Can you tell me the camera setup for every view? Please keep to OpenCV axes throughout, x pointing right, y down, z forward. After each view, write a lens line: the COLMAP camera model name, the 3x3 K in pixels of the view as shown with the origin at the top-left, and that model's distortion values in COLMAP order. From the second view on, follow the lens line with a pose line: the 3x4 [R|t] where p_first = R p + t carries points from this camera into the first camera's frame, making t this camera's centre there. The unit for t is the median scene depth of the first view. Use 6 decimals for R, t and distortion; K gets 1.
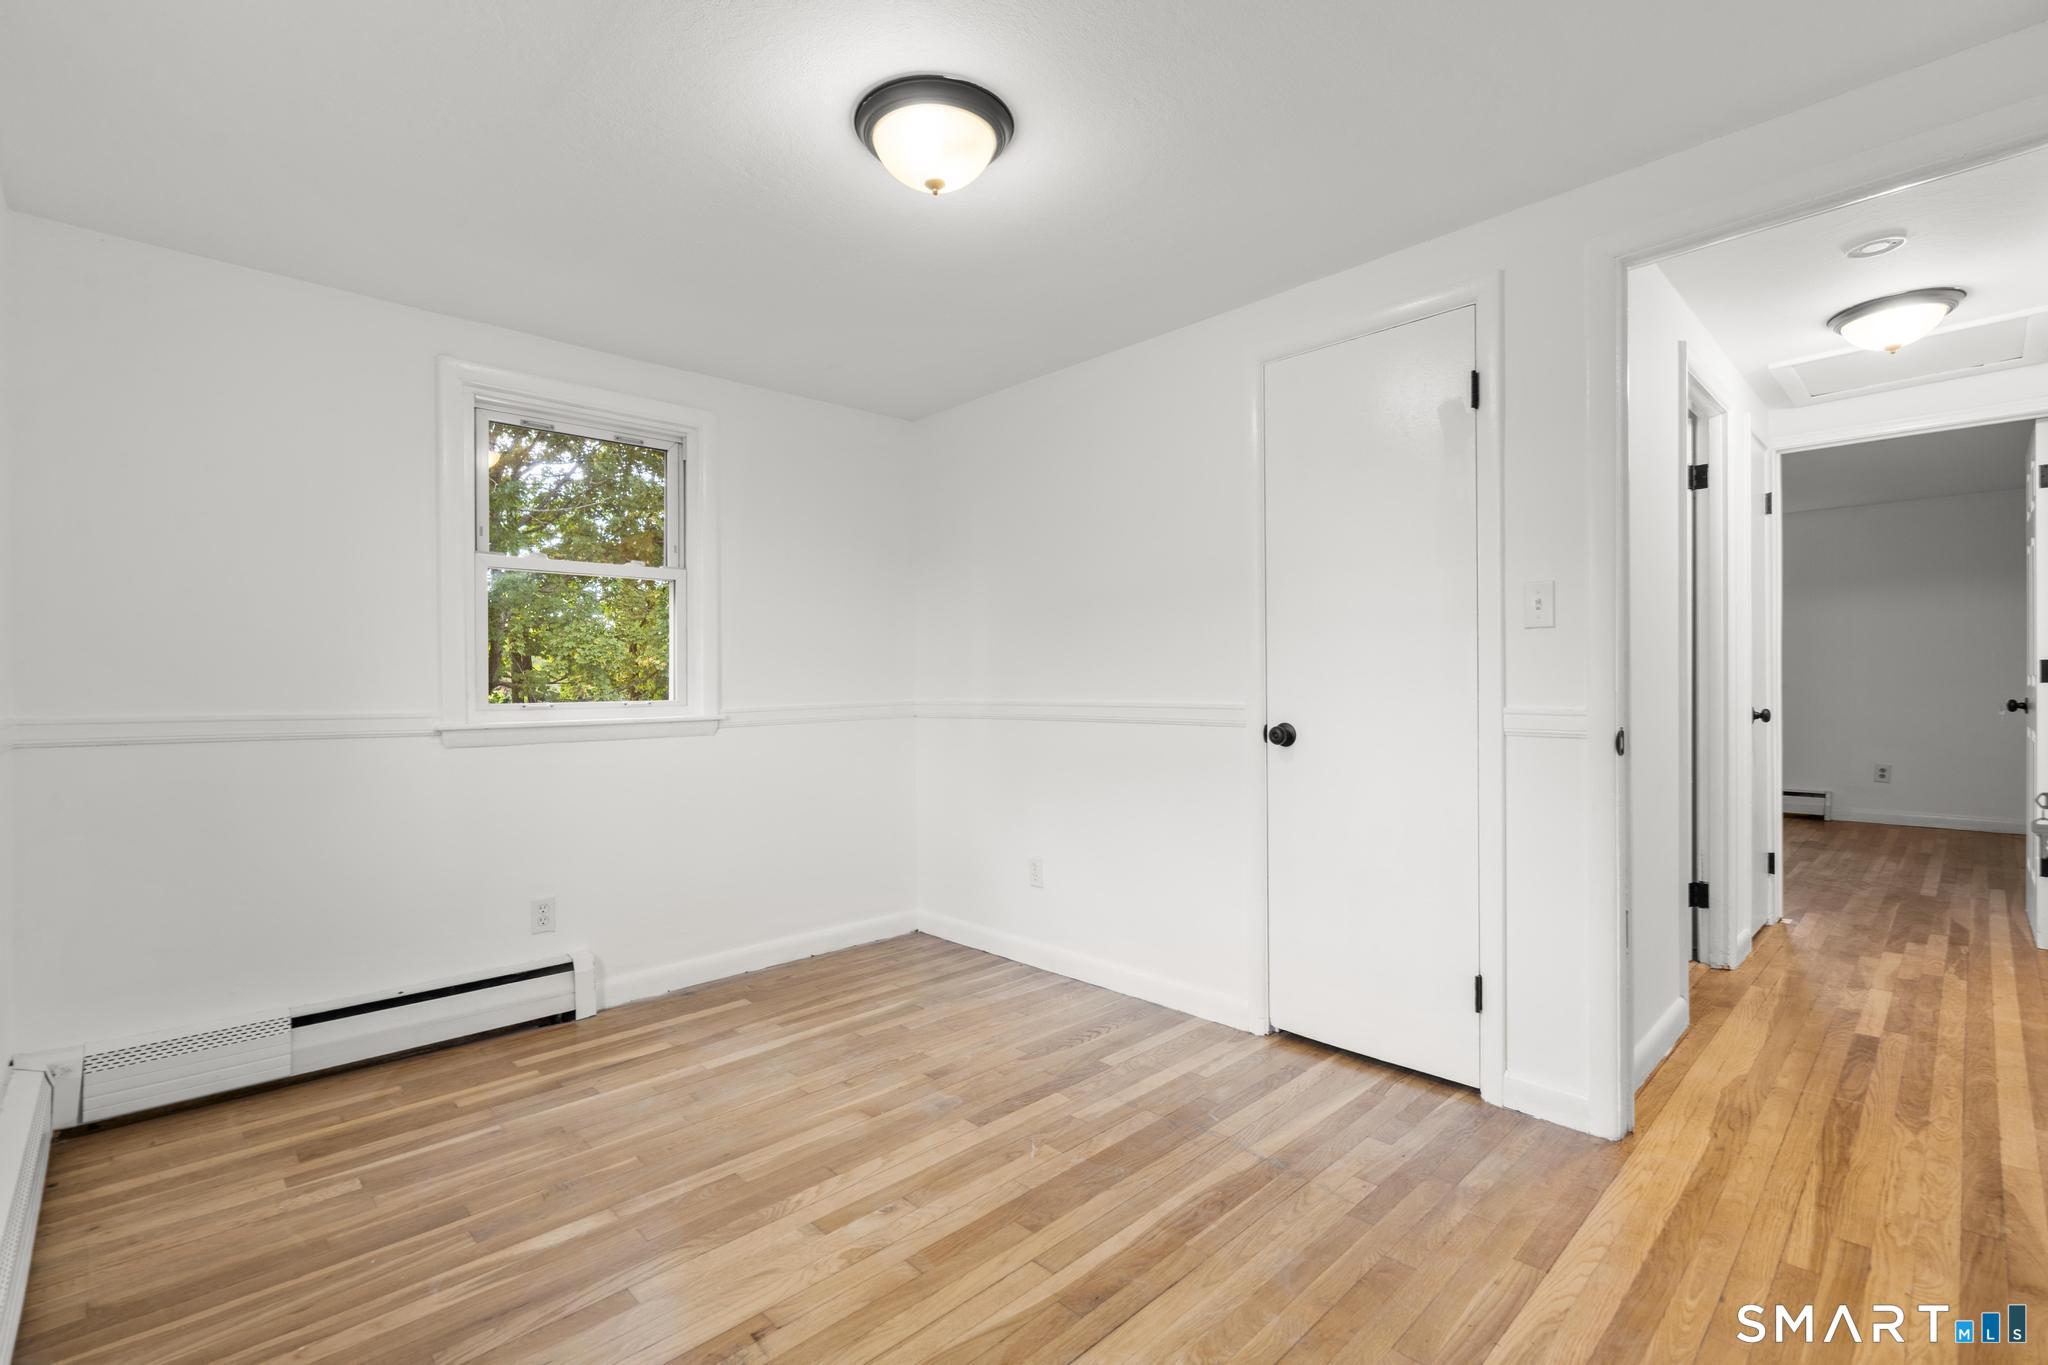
lens RADIAL K [[924.6, 0, 1033.6], [0, 924.6, 680.6], [0, 0, 1]] dist [-0.003163, 0.001572]
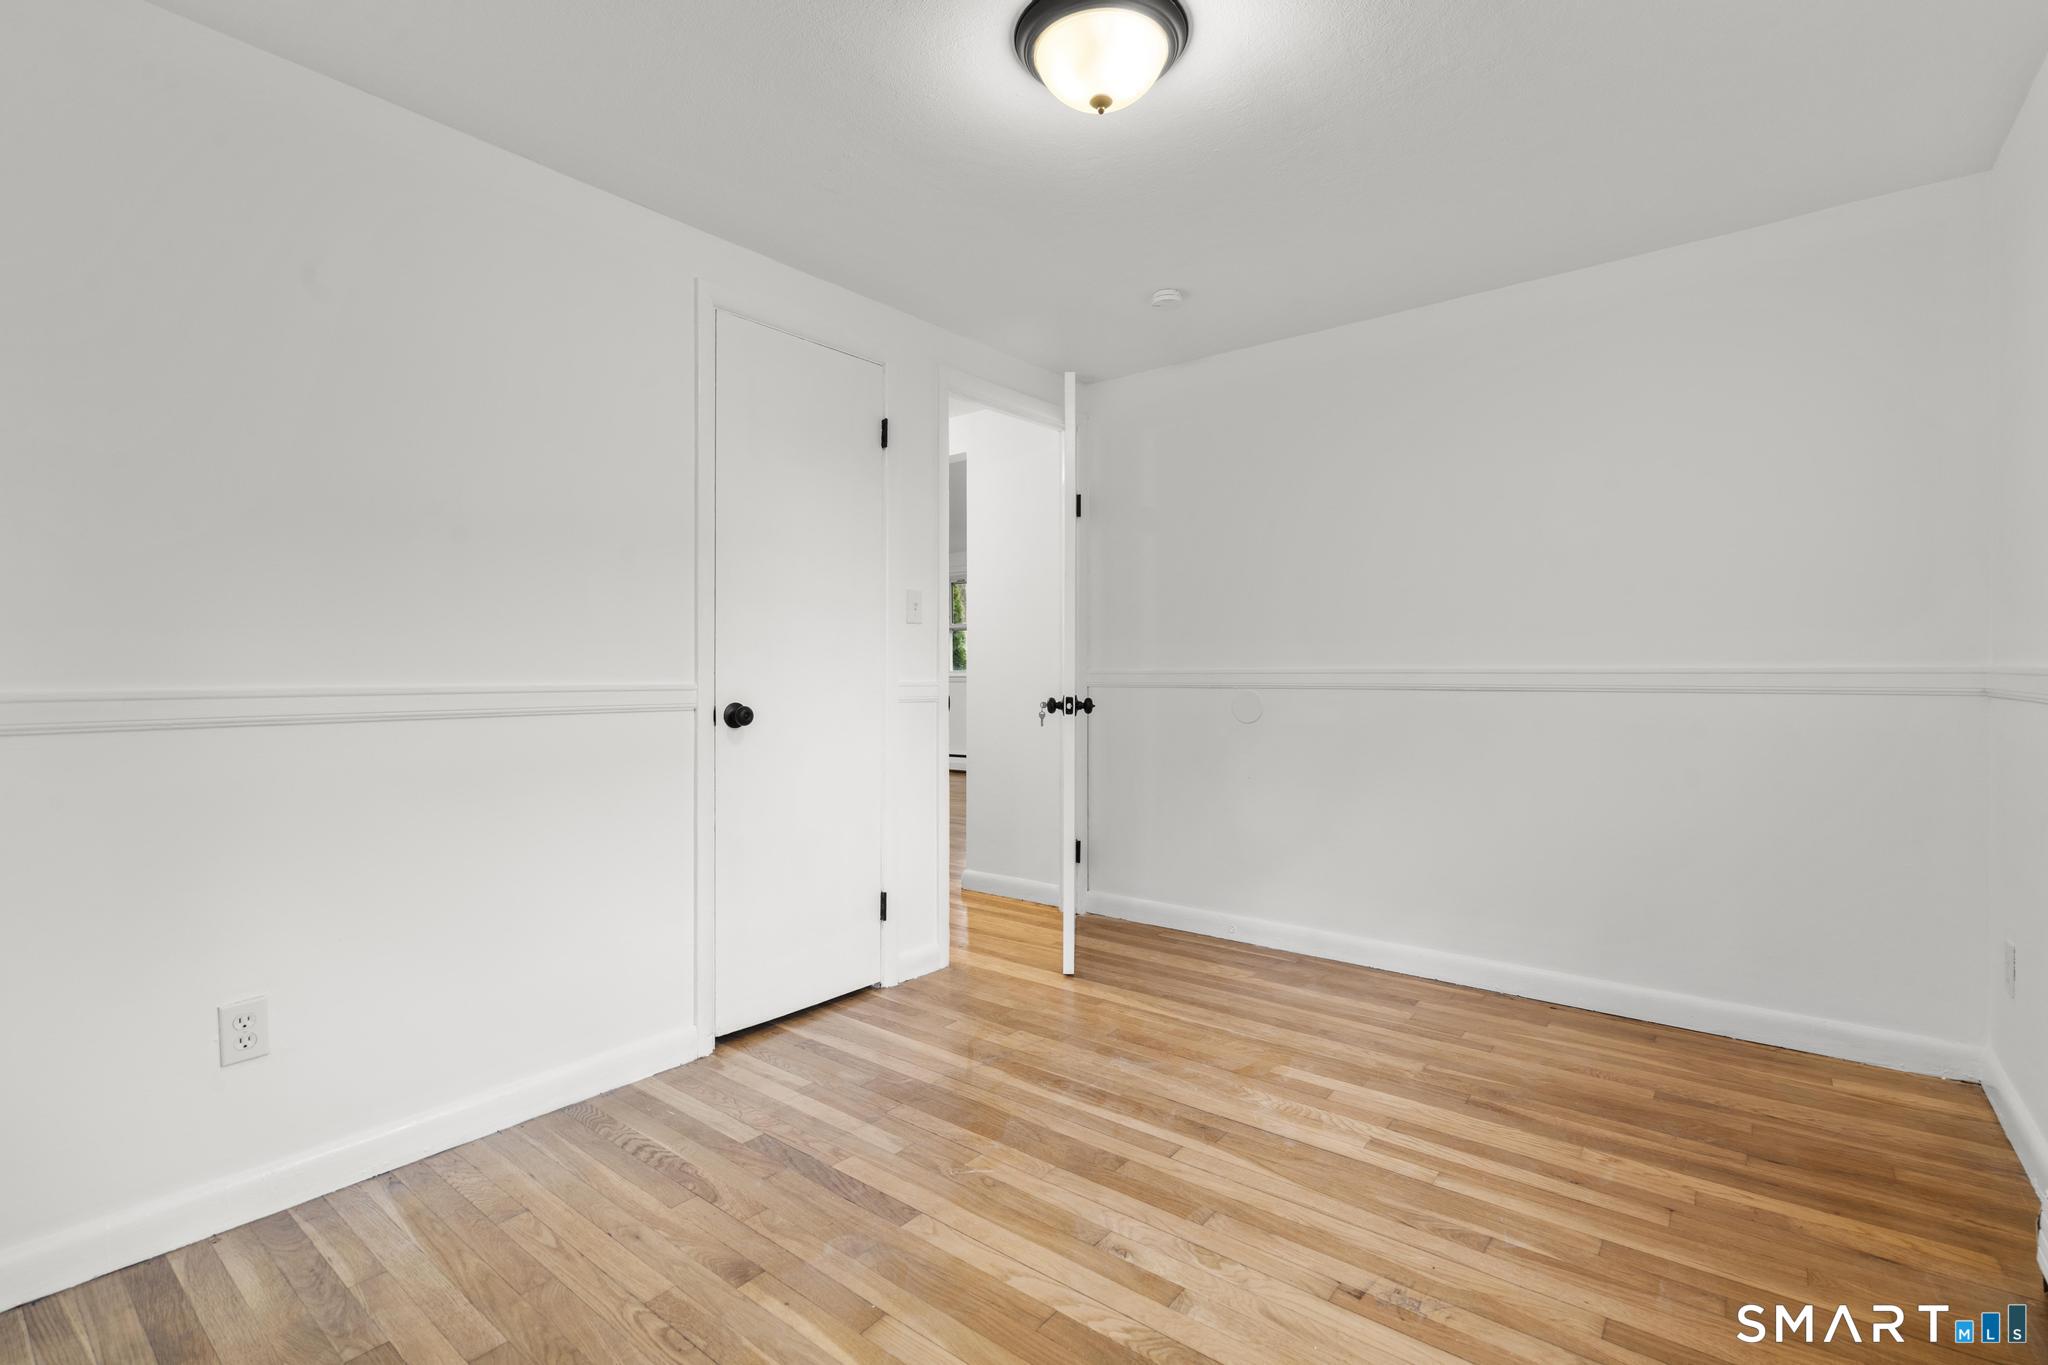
lens RADIAL K [[918.5, 0, 1024.0], [0, 918.5, 682.5], [0, 0, 1]] dist [-0.001926, 0.000356]
pose [[-0.125260, 0.003763, 0.992117, -0.772158], [0.004182, 0.999986, -0.003265, 0.032106], [-0.992115, 0.003741, -0.125274, 0.922168]]
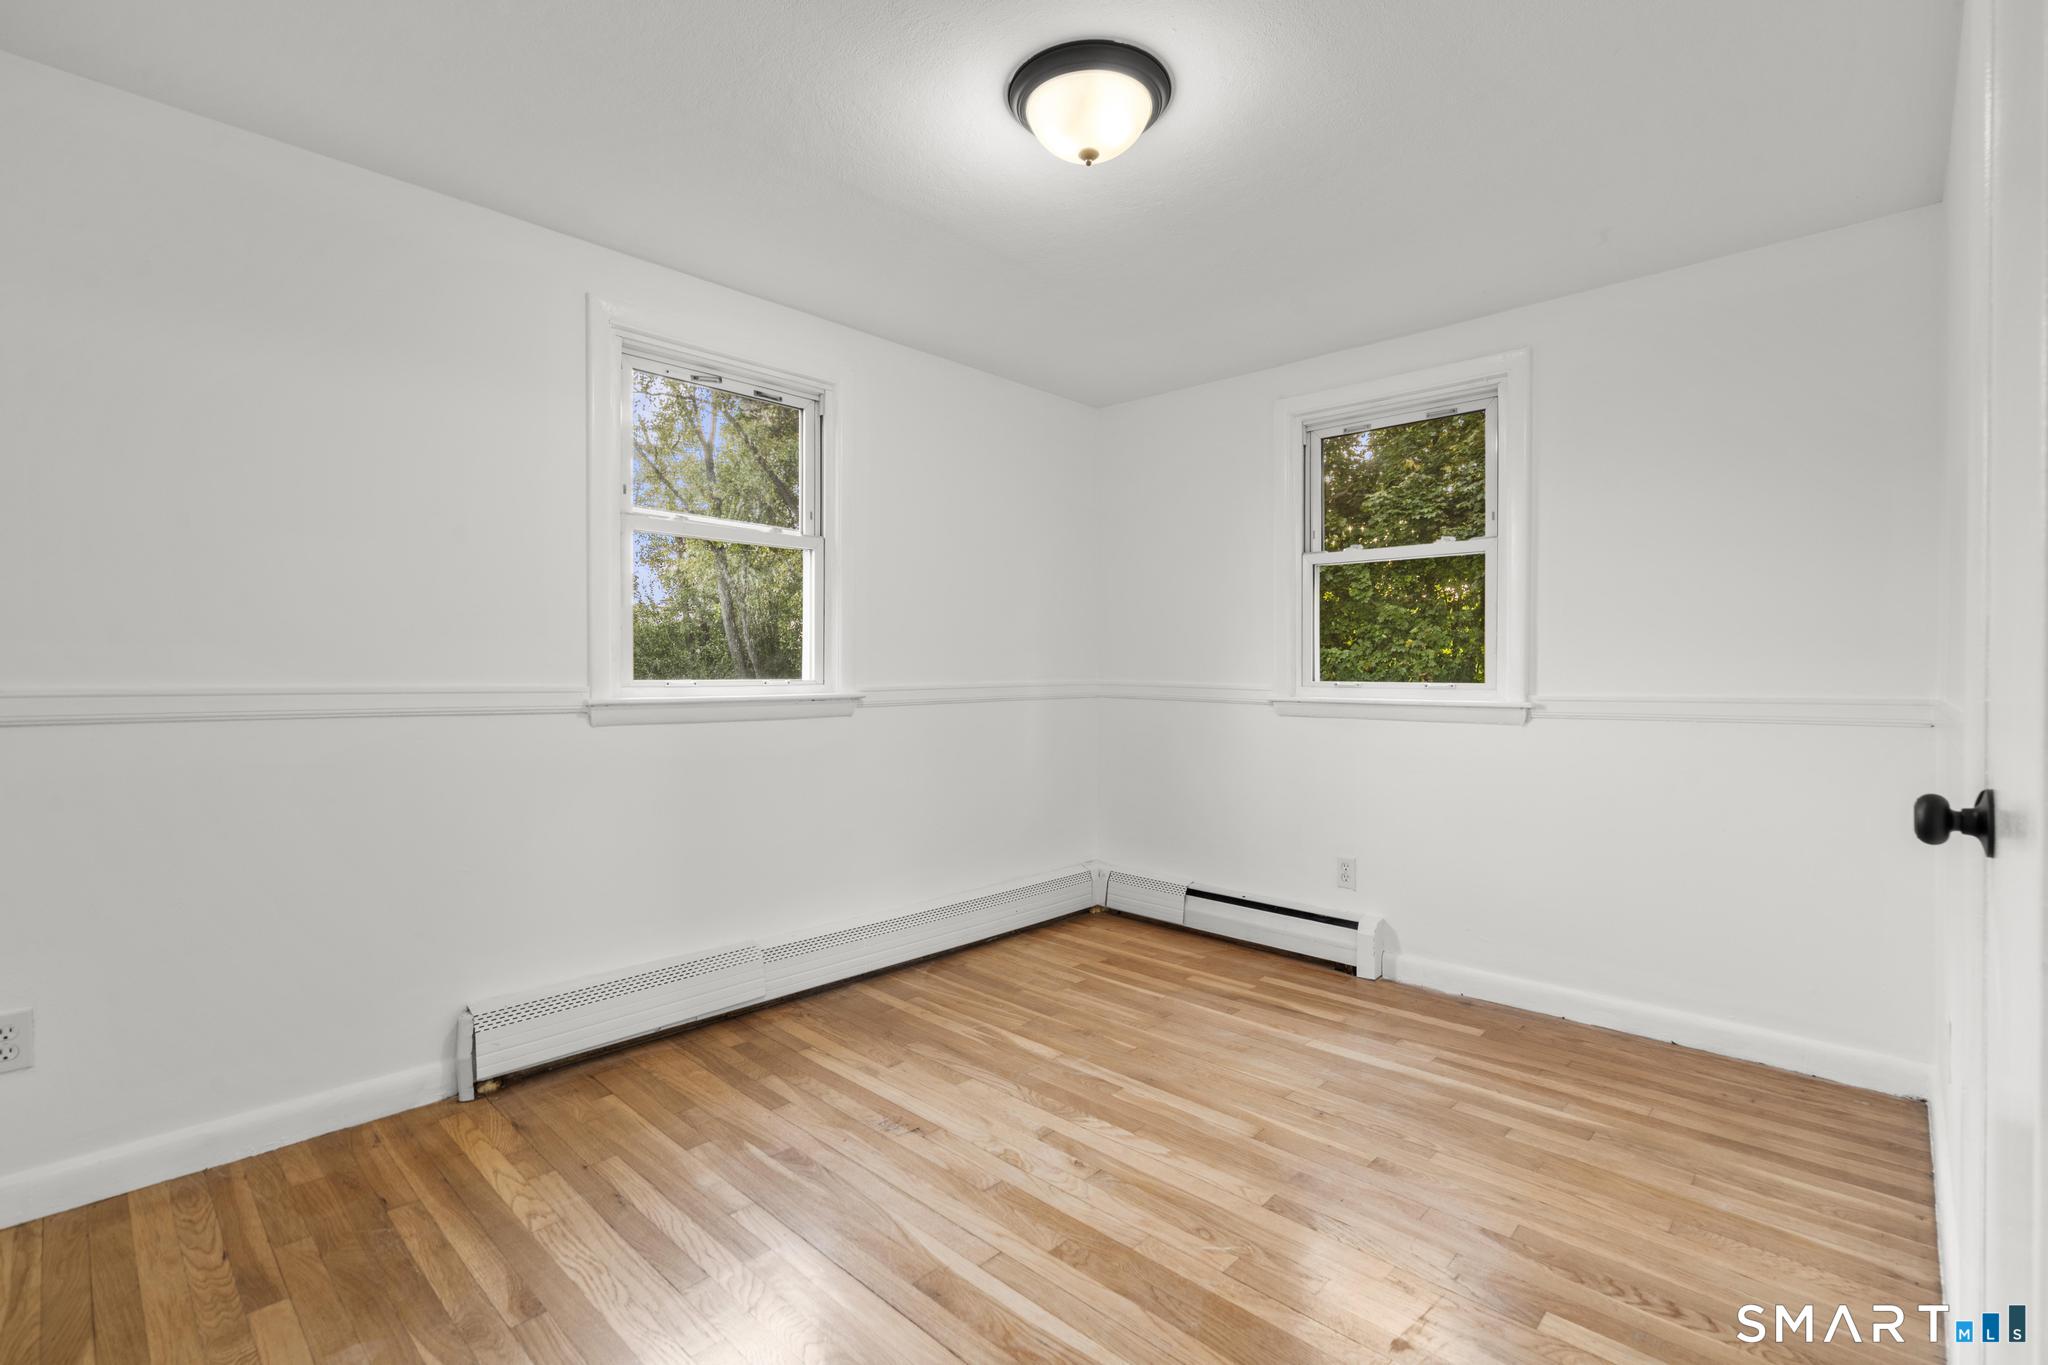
lens RADIAL K [[917.9, 0, 1015.7], [0, 917.9, 683.1], [0, 0, 1]] dist [0.000892, 0.000248]
pose [[0.033675, 0.025746, -0.999101, 0.675548], [0.001619, 0.999665, 0.025815, -0.004021], [0.999432, -0.002487, 0.033623, 0.689116]]
